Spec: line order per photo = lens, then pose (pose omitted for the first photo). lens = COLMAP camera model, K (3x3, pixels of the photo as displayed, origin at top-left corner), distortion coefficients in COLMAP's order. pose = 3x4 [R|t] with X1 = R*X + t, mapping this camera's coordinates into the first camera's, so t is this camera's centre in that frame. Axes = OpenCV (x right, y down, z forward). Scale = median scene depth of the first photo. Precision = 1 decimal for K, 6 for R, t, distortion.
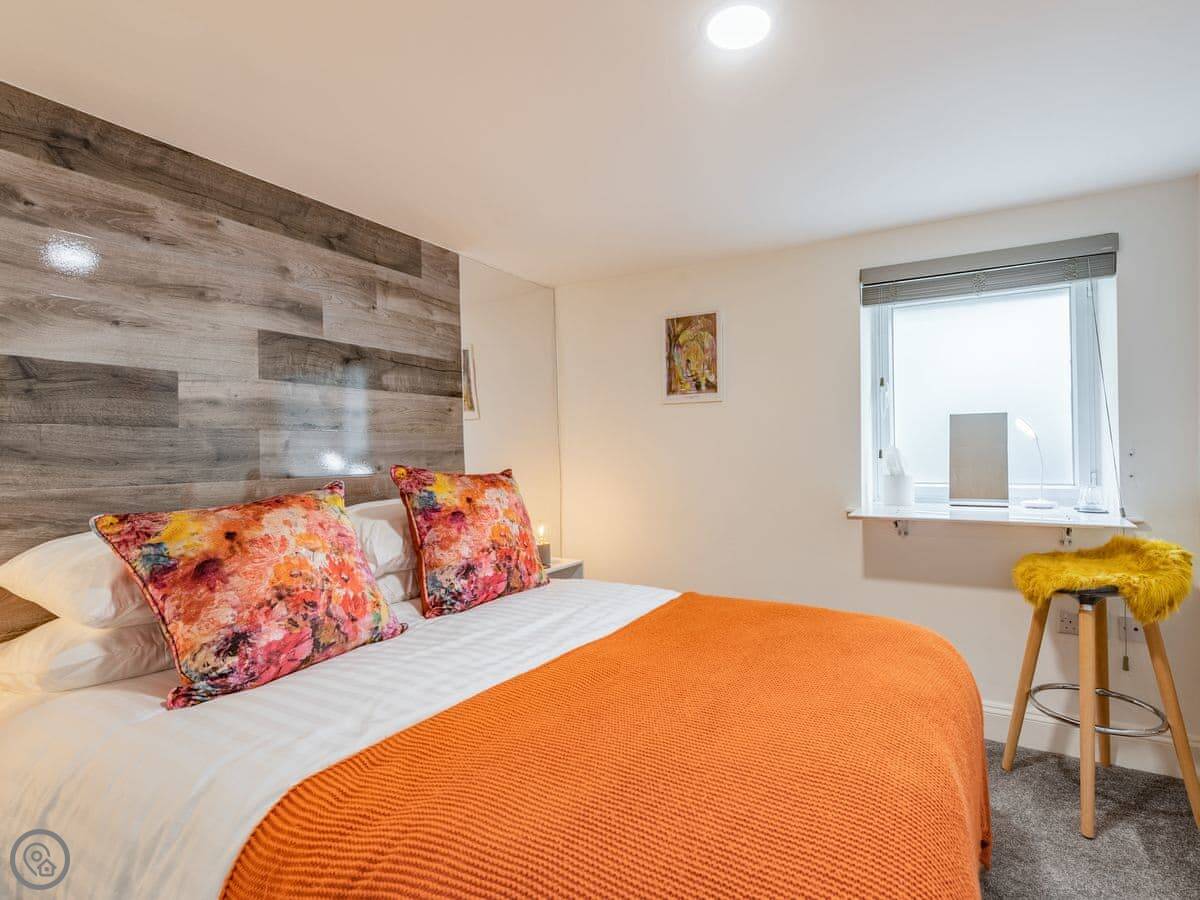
lens RADIAL K [[627.3, 0, 616.8], [0, 627.3, 436.6], [0, 0, 1]] dist [0.019027, -0.010068]
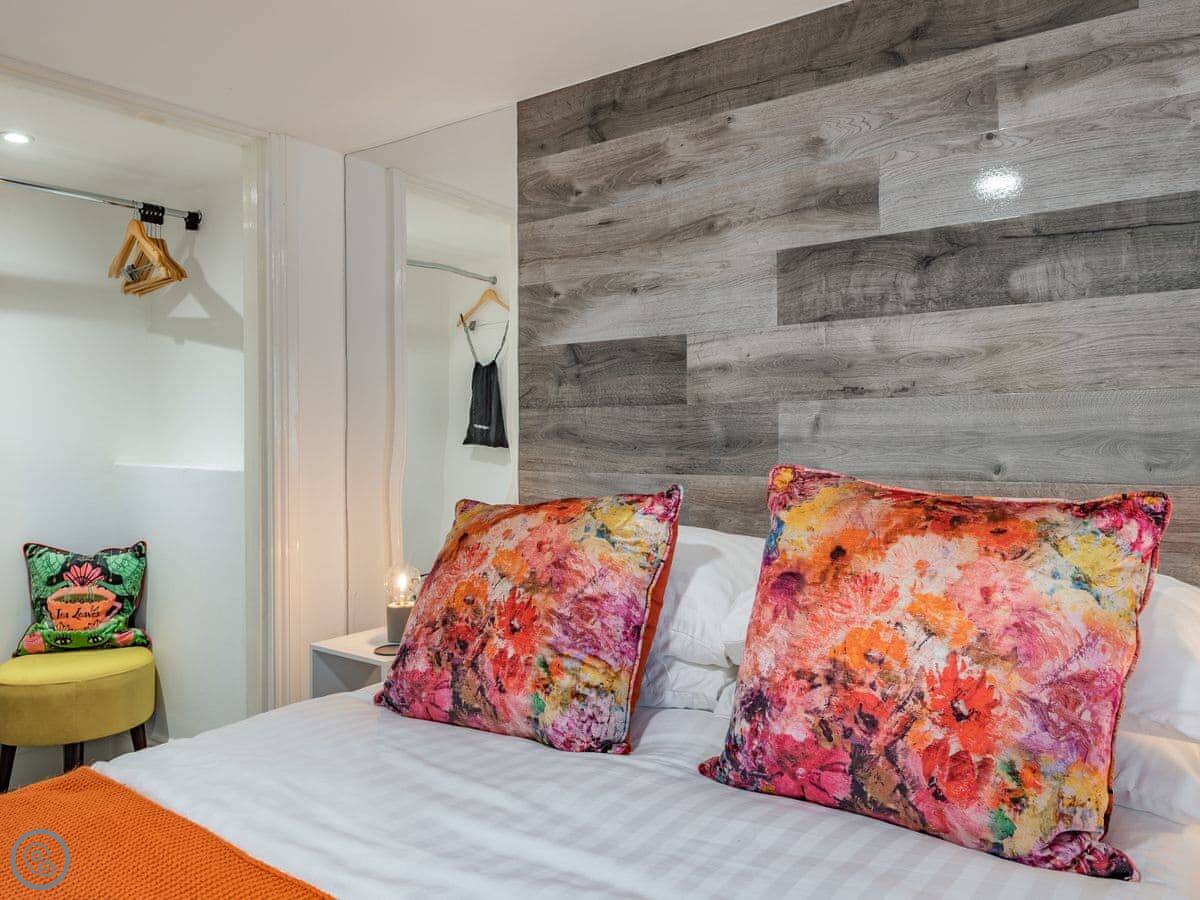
lens RADIAL K [[879.6, 0, 600.1], [0, 879.6, 429.0], [0, 0, 1]] dist [0.007820, -0.005558]
pose [[-0.107789, 0.004268, -0.994165, 0.395634], [0.032119, 0.999484, 0.000809, 0.011539], [0.993655, -0.031844, -0.107871, 0.951876]]
